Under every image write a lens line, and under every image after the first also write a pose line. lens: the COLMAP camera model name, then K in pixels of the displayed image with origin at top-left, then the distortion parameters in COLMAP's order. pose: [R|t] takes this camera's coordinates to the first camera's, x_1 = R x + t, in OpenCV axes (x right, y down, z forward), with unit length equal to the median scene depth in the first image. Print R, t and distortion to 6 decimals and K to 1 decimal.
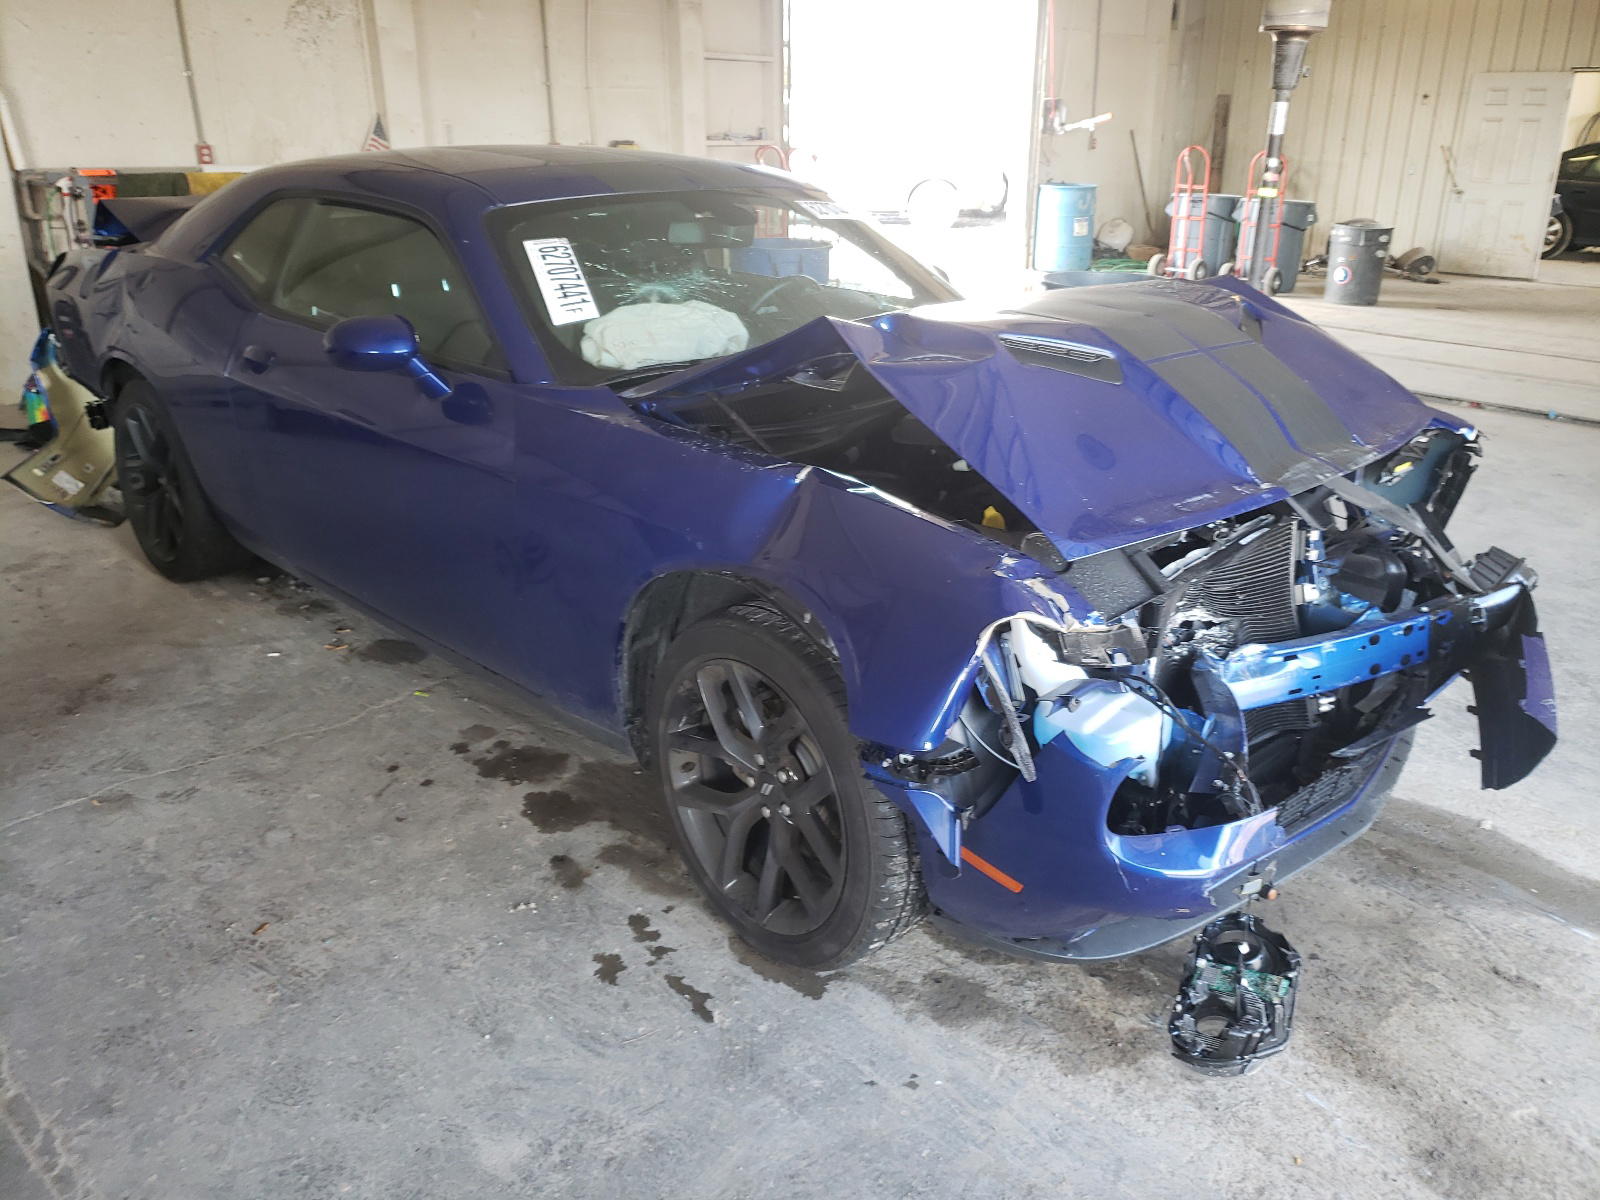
lens RADIAL K [[1271.6, 0, 823.6], [0, 1271.6, 600.2], [0, 0, 1]] dist [-0.007521, 0.068285]
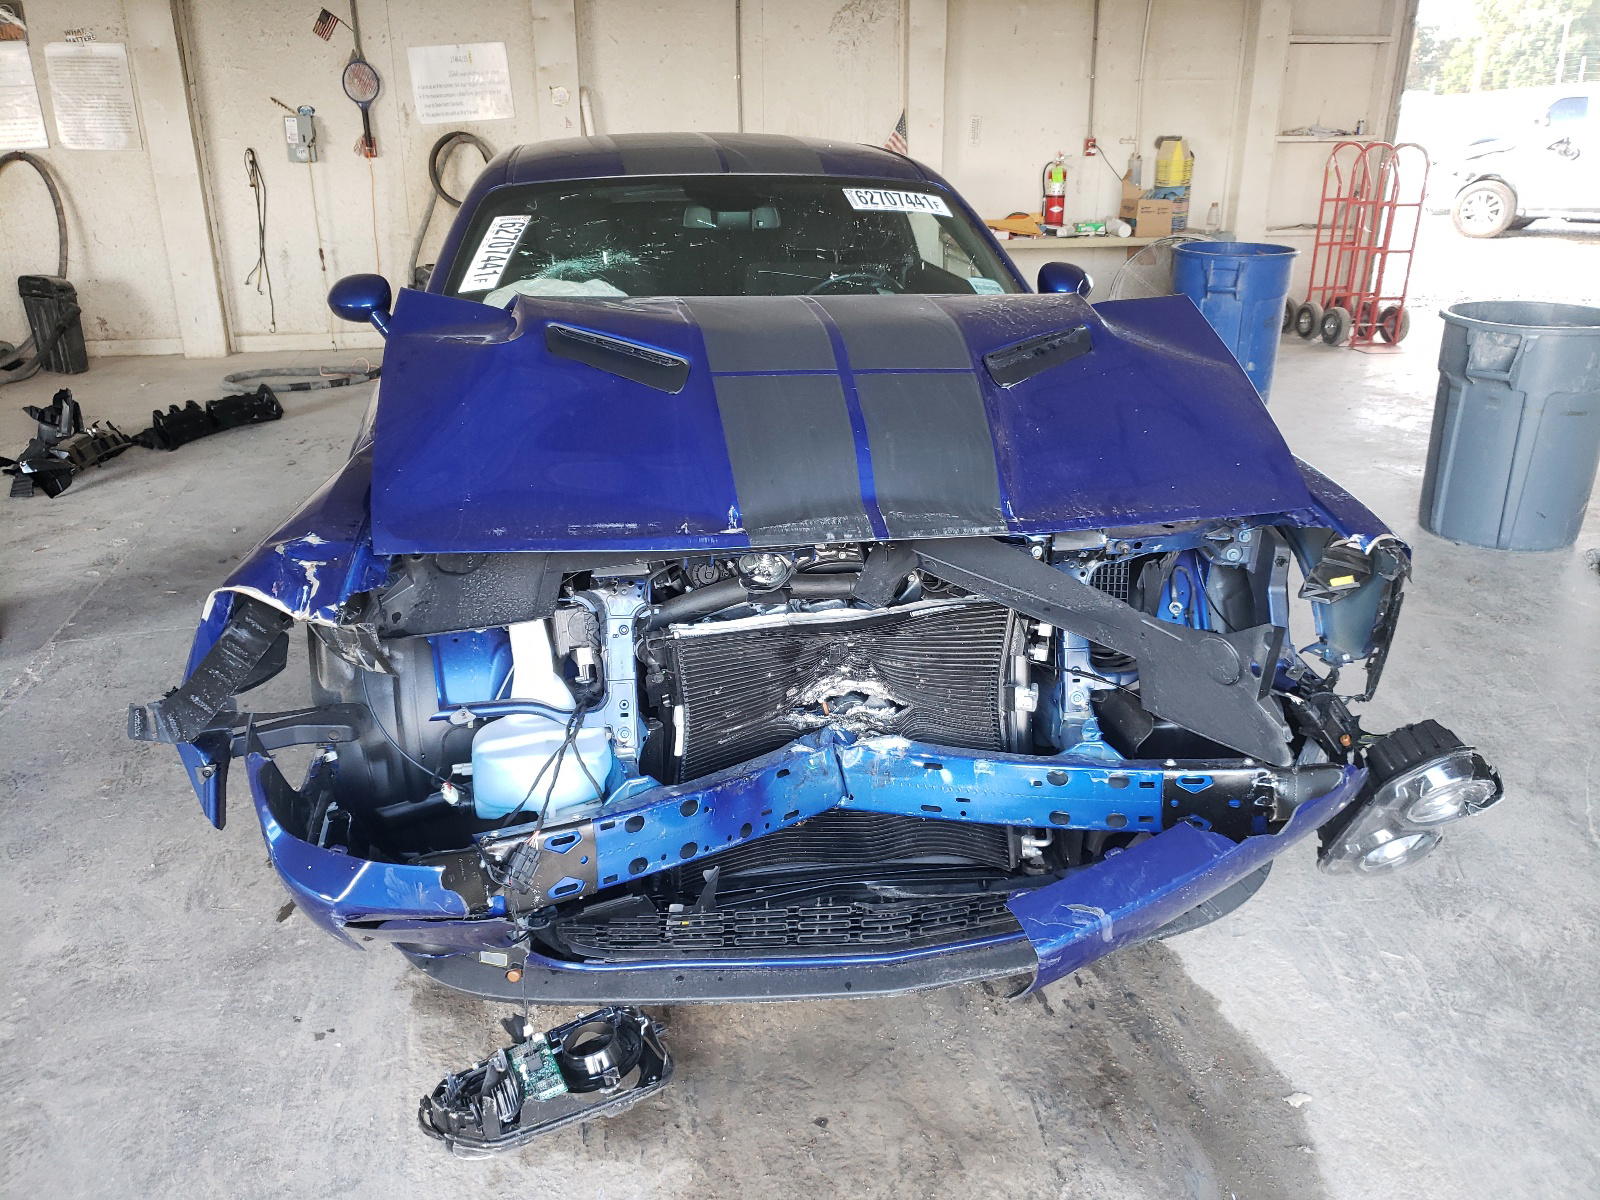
lens RADIAL K [[1285.6, 0, 800.0], [0, 1285.6, 600.0], [0, 0, 1]] dist [0.053900, -0.008124]
pose [[0.814946, 0.201997, -0.543195, 0.268855], [-0.206111, 0.977032, 0.054103, -0.031432], [0.541647, 0.067868, 0.837862, 0.098704]]
